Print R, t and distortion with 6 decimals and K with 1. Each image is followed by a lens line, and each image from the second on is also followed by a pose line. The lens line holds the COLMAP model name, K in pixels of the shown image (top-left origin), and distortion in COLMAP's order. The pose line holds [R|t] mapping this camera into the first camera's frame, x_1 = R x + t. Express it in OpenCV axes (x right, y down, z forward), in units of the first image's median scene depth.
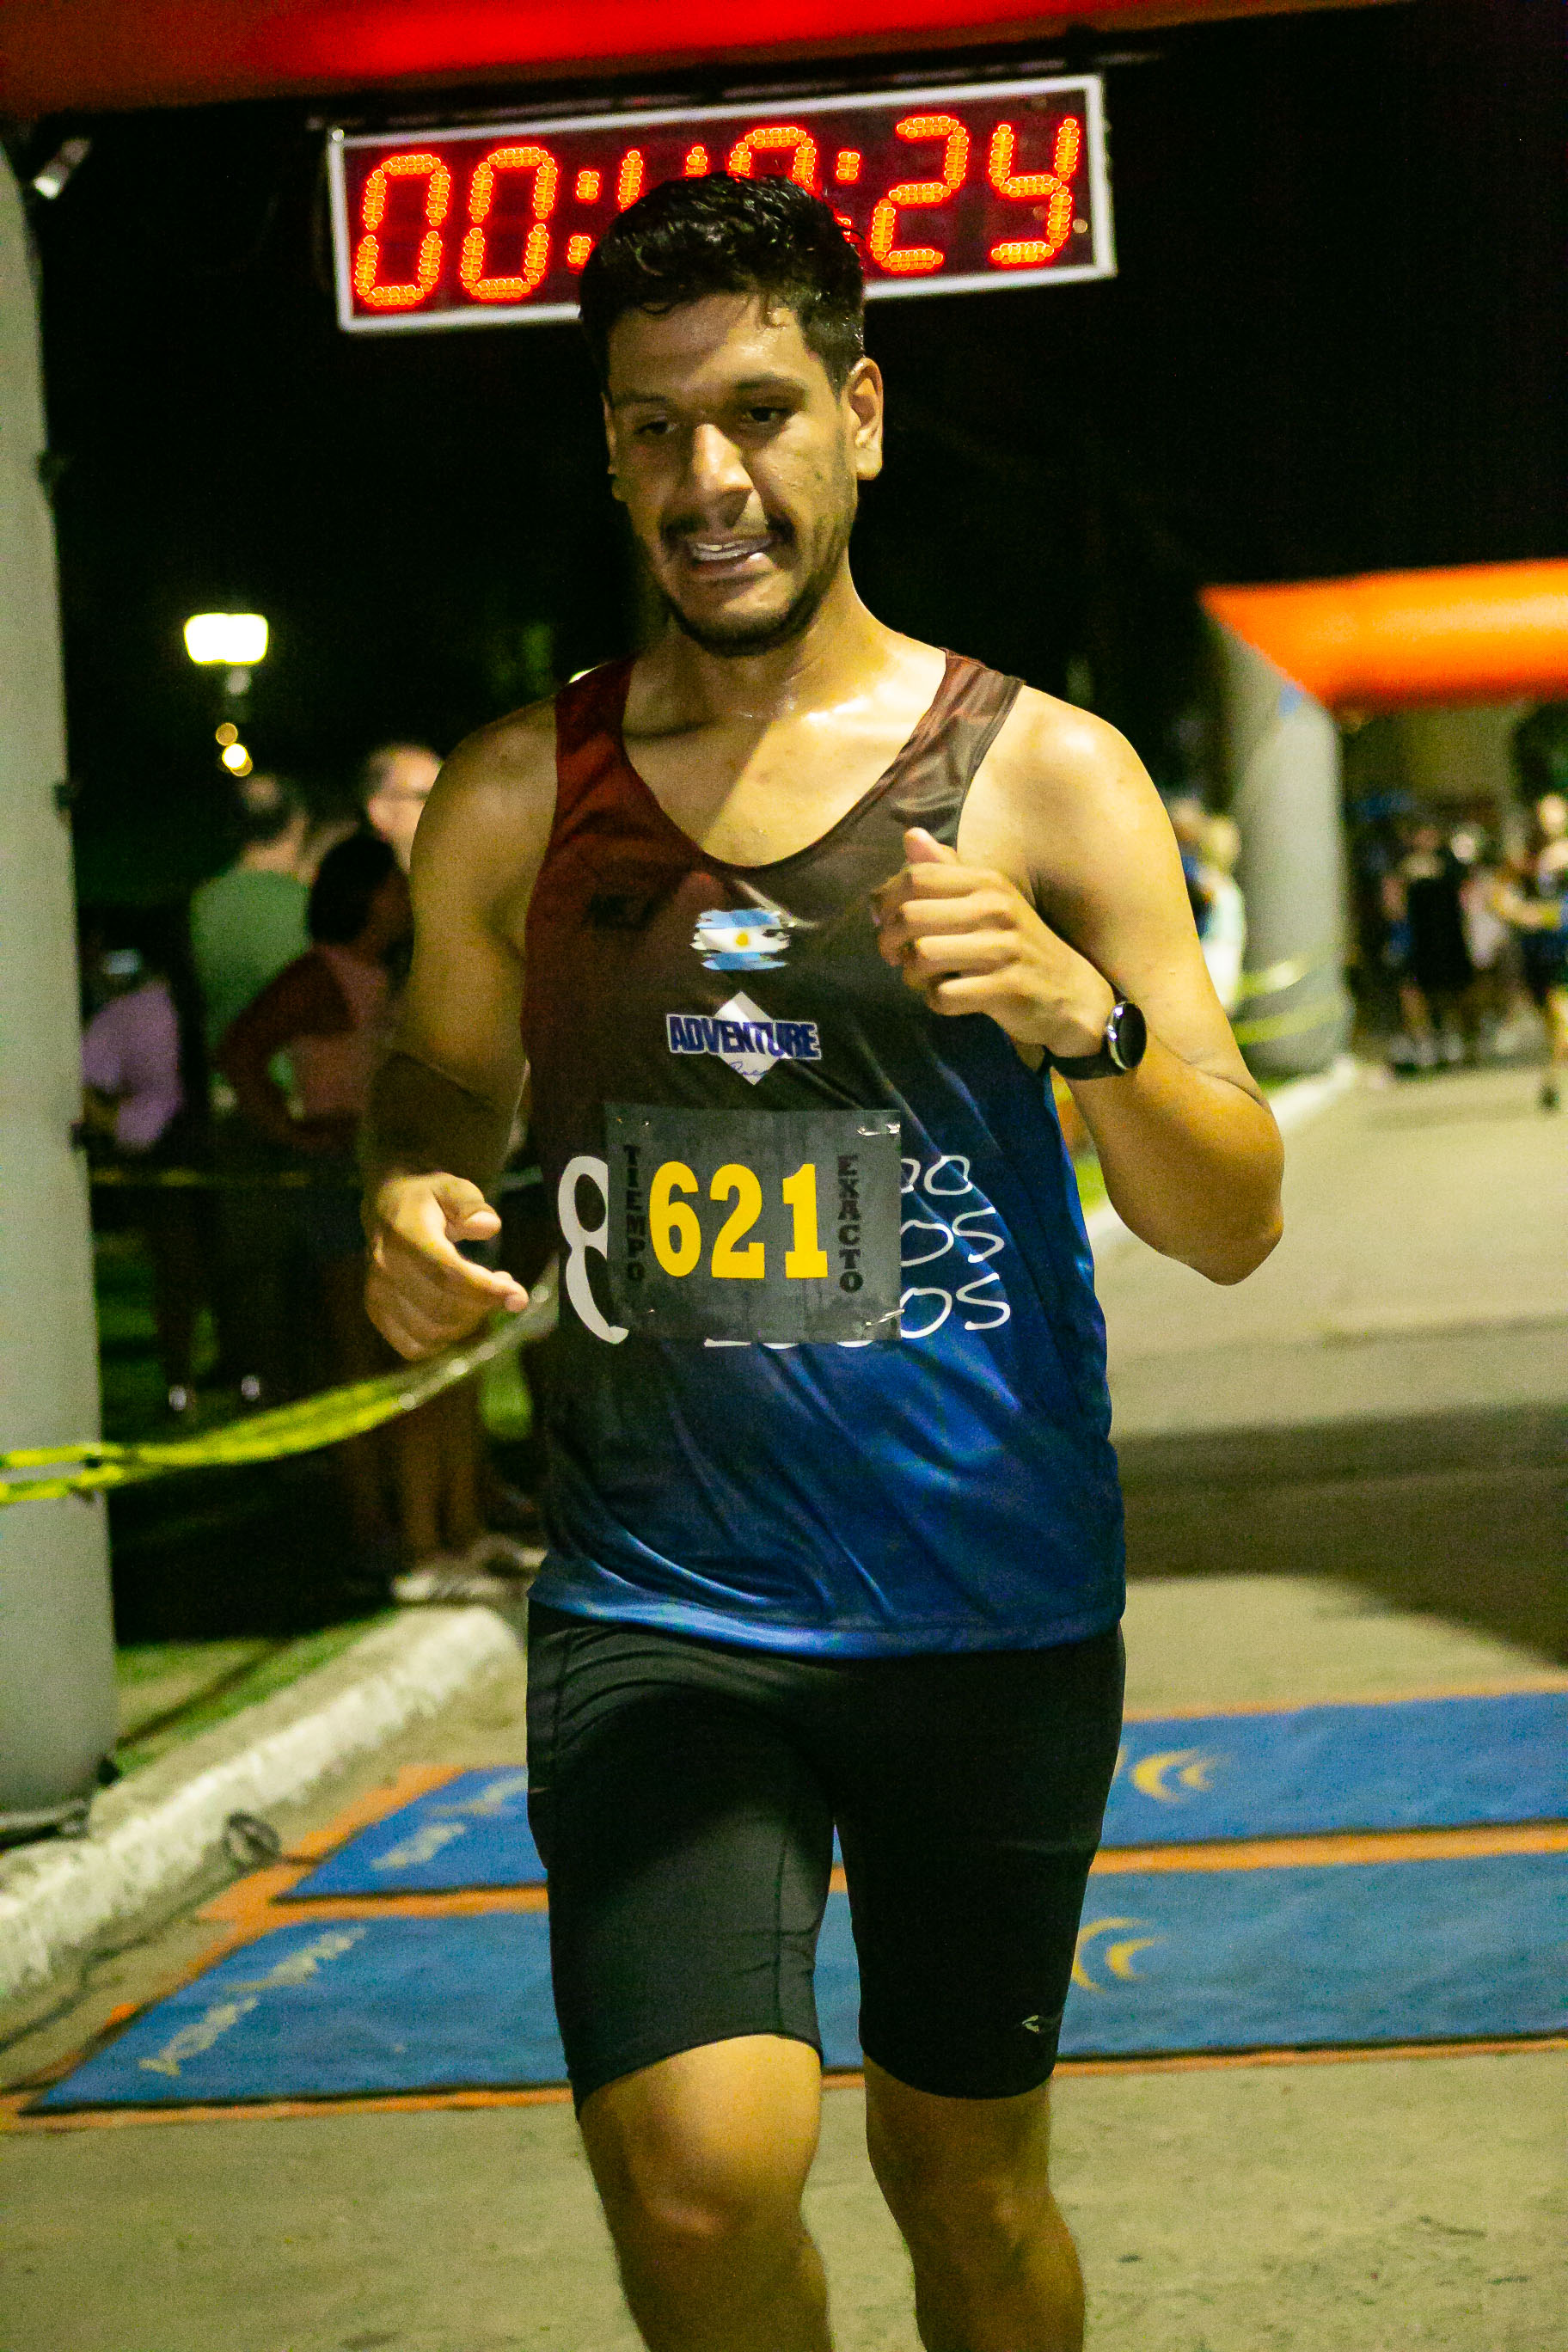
lens RADIAL K [[5583.0, 0, 784.0], [0, 5583.0, 1176.0], [0, 0, 1]] dist [-0.019891, -0.101009]
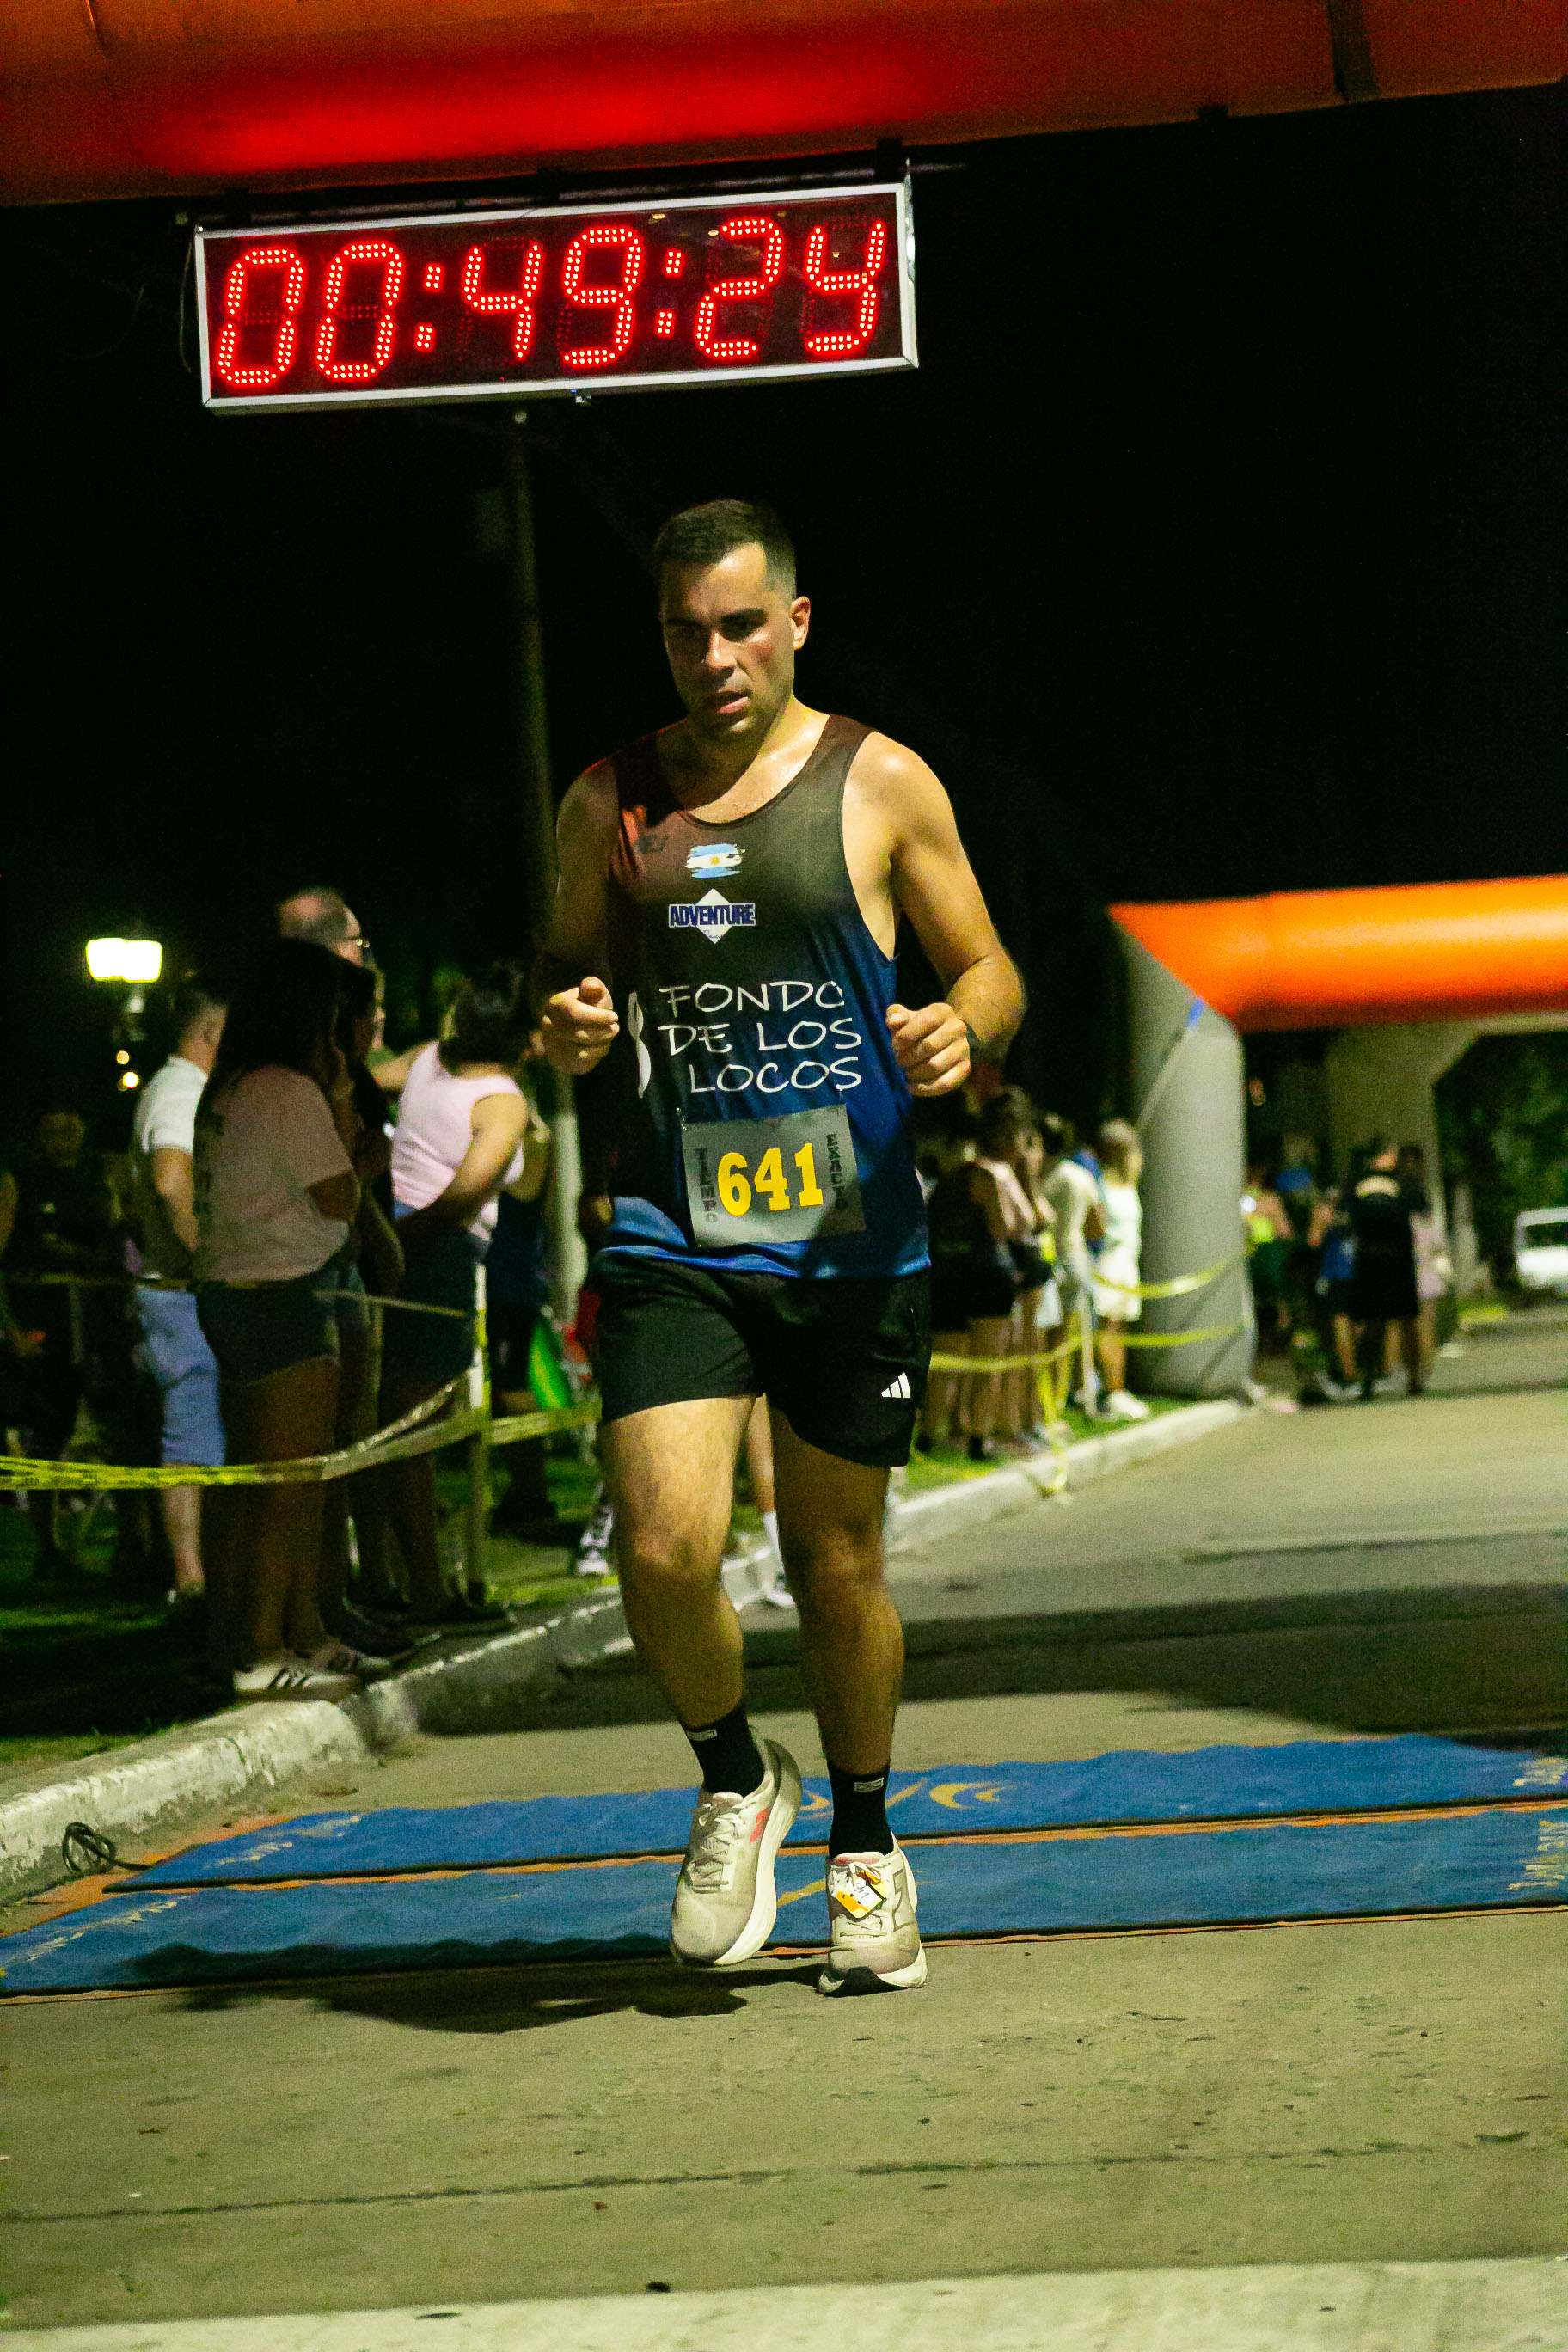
lens RADIAL K [[5899.0, 0, 784.0], [0, 5899.0, 1176.0], [0, 0, 1]] dist [0.073374, -0.102588]
pose [[0.999847, 0.014332, 0.010008, 0.023804], [-0.013491, 0.996734, -0.079623, 0.085875], [-0.011116, 0.079476, 0.996775, -0.128192]]
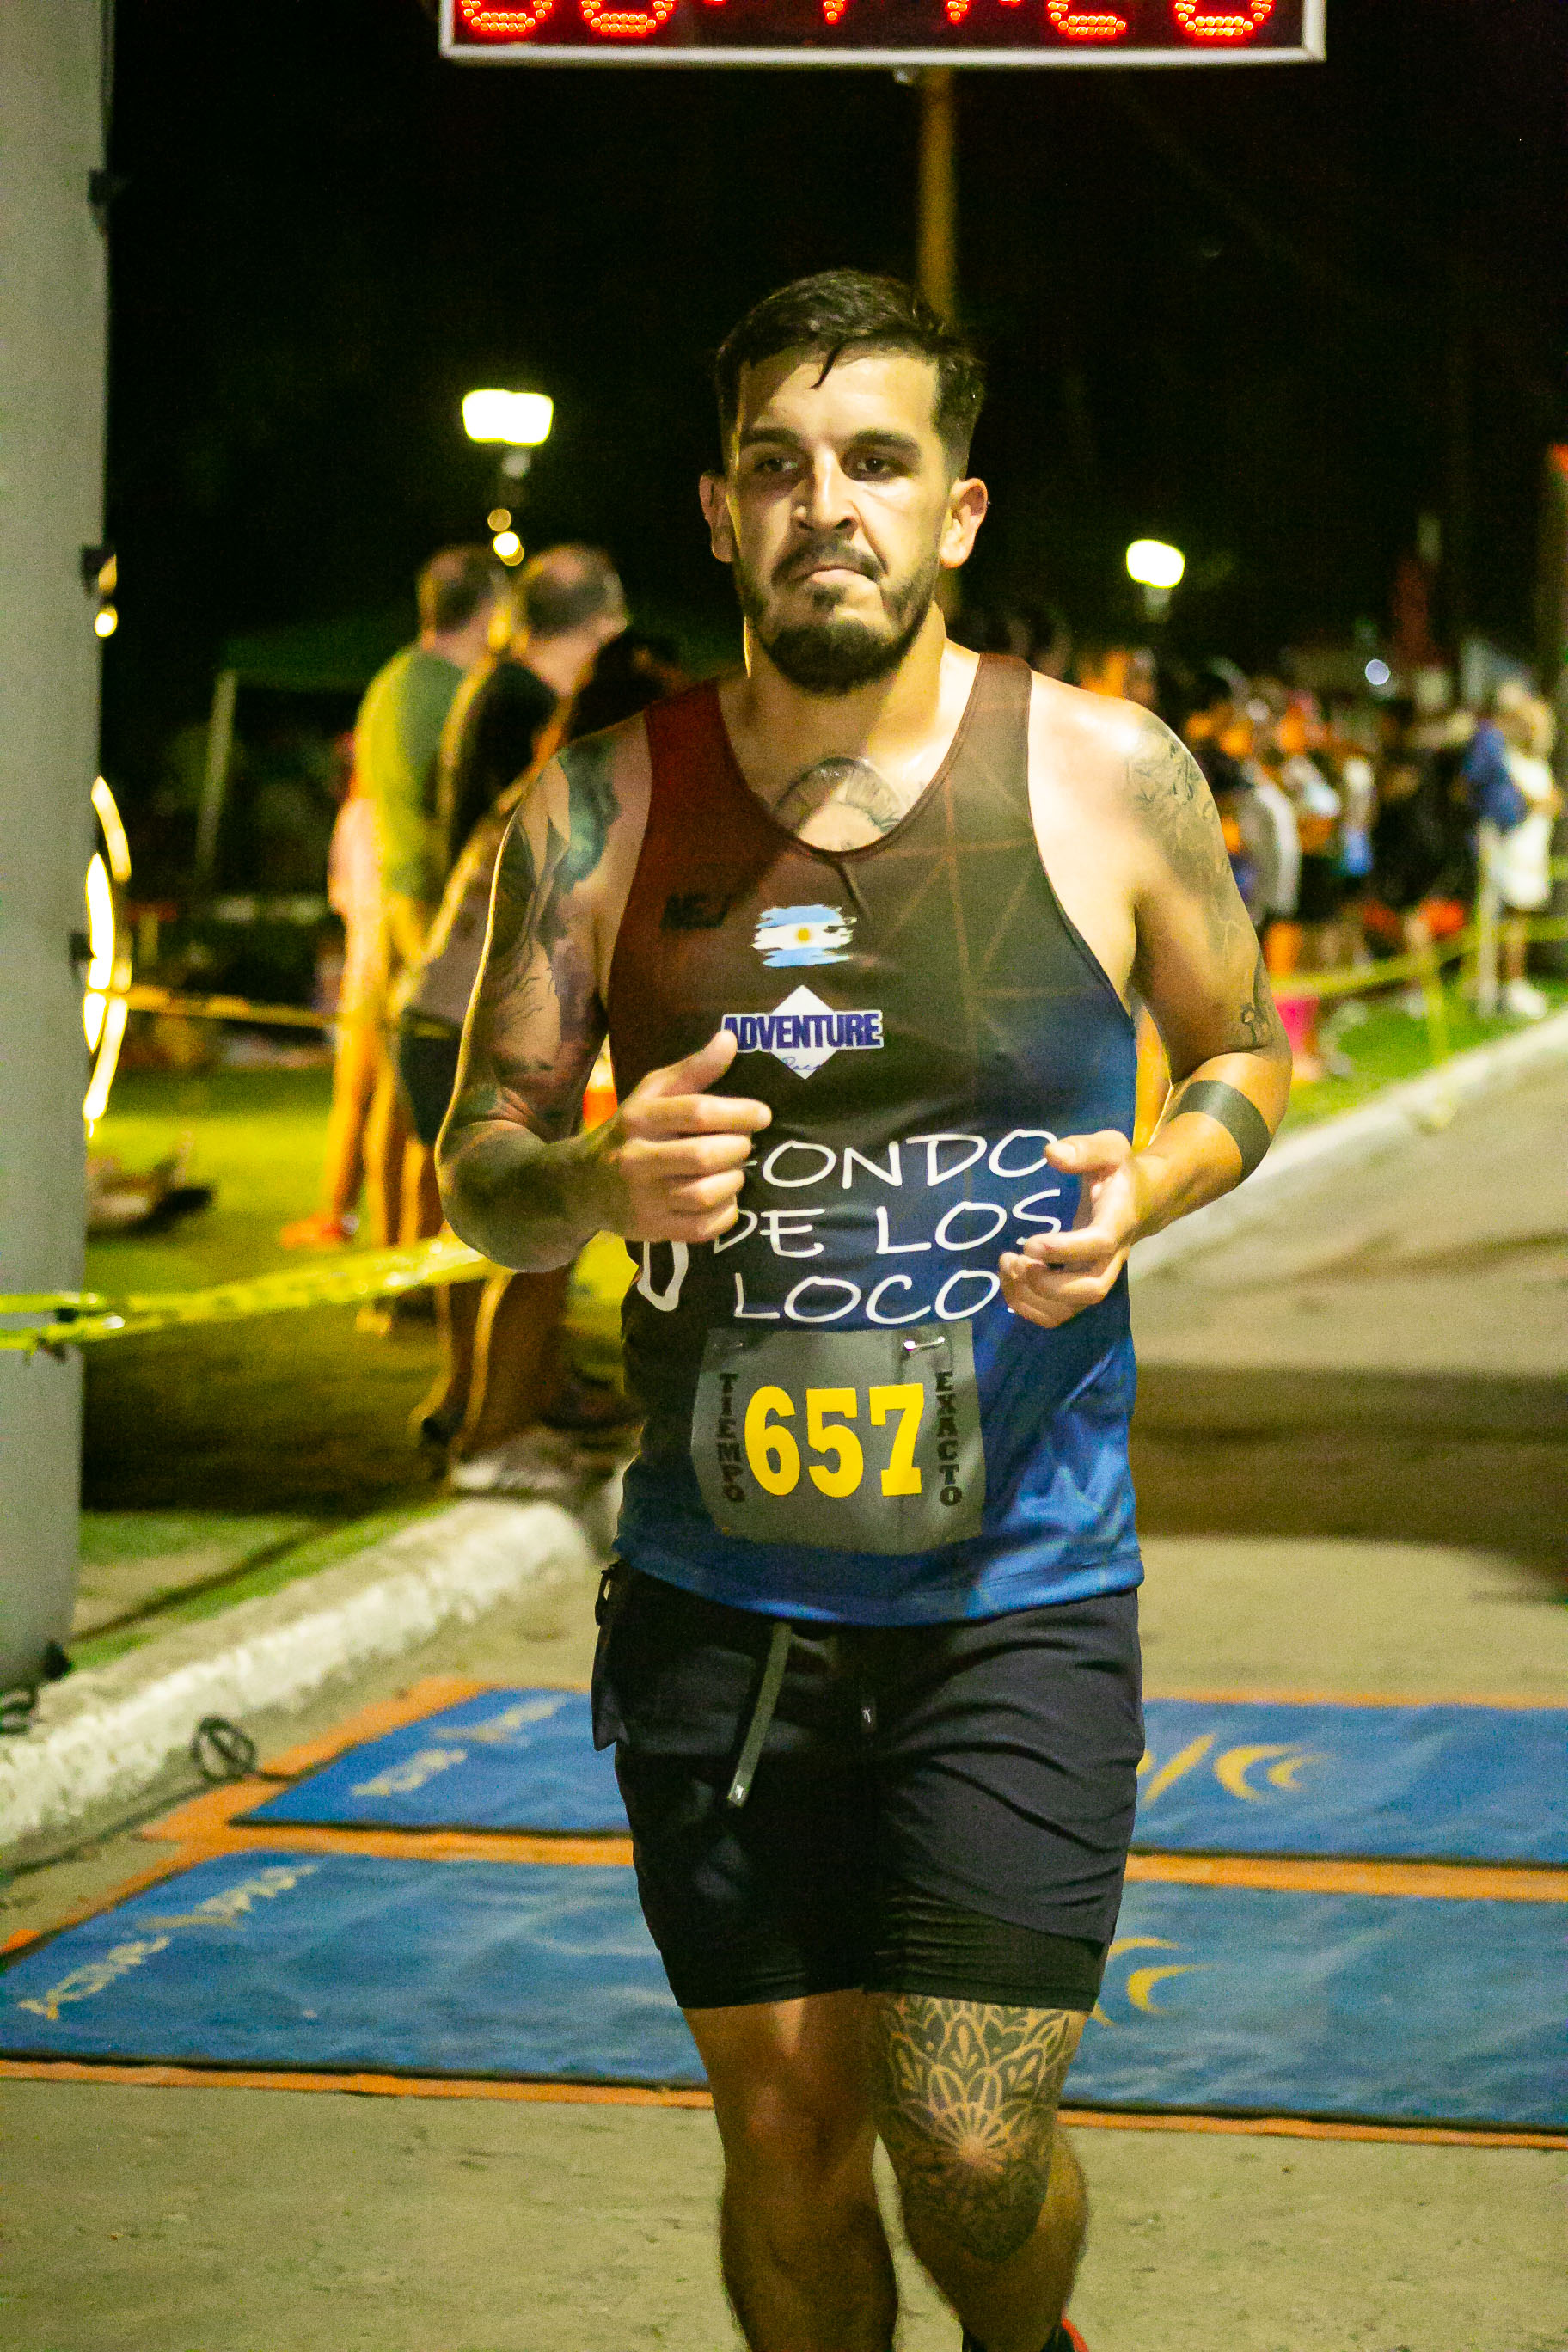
lens RADIAL K [[5899.0, 0, 784.0], [0, 5899.0, 1176.0], [0, 0, 1]] dist [0.073374, -0.102588]
pose [[0.994823, 0.085142, -0.055479, 0.041213], [-0.083670, 0.996090, 0.028342, -0.007099], [0.057675, -0.023554, 0.998058, 0.069684]]
